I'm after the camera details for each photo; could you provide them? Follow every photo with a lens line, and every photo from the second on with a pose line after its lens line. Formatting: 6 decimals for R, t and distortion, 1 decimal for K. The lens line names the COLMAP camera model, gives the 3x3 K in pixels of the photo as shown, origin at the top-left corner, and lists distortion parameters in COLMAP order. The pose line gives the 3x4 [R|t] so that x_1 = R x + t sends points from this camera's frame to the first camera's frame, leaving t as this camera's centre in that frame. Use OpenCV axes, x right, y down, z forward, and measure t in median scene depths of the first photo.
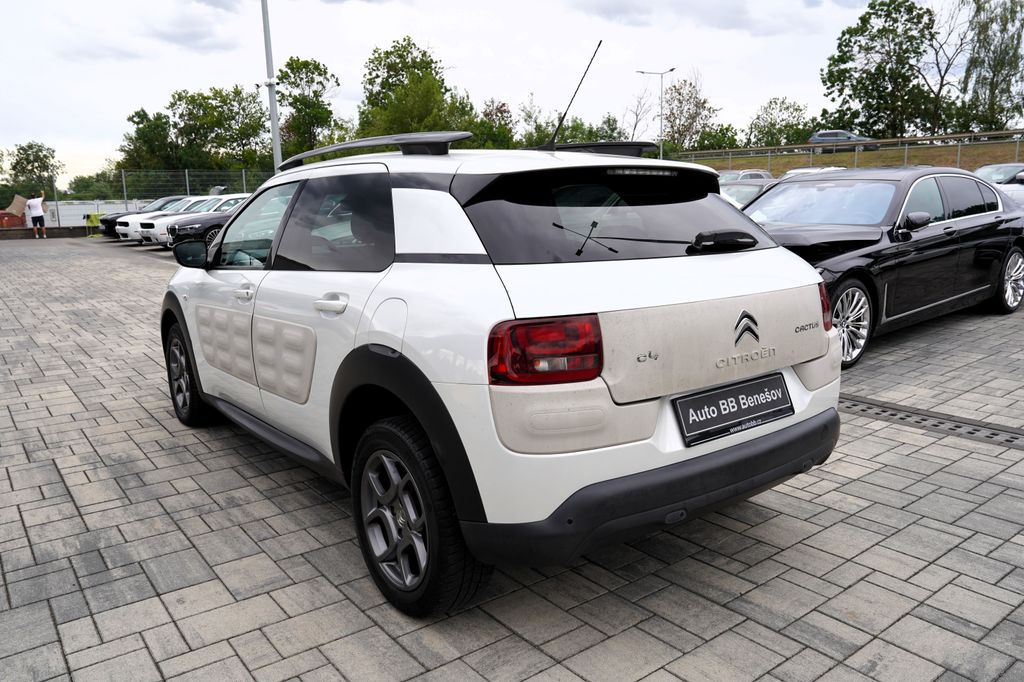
lens RADIAL K [[758.7, 0, 515.1], [0, 758.7, 332.6], [0, 0, 1]] dist [-0.049087, 0.013442]
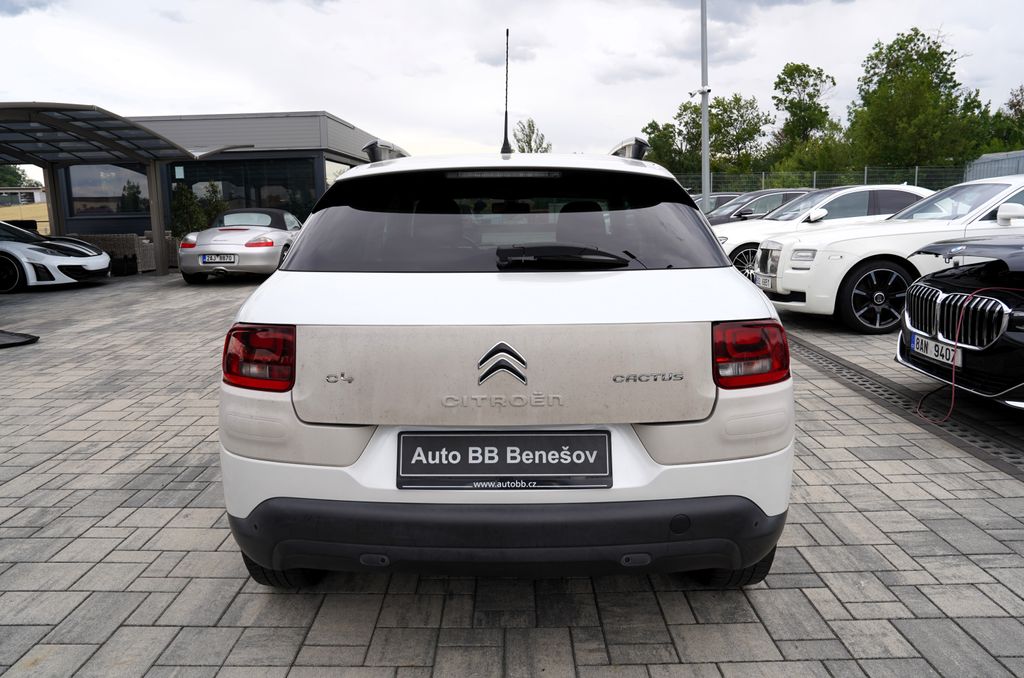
lens RADIAL K [[717.9, 0, 522.9], [0, 717.9, 336.0], [0, 0, 1]] dist [-0.062063, 0.033297]
pose [[0.792779, 0.112849, -0.598972, 0.641204], [-0.104972, 0.993306, 0.048206, -0.062608], [0.600402, 0.024659, 0.799318, 0.324944]]
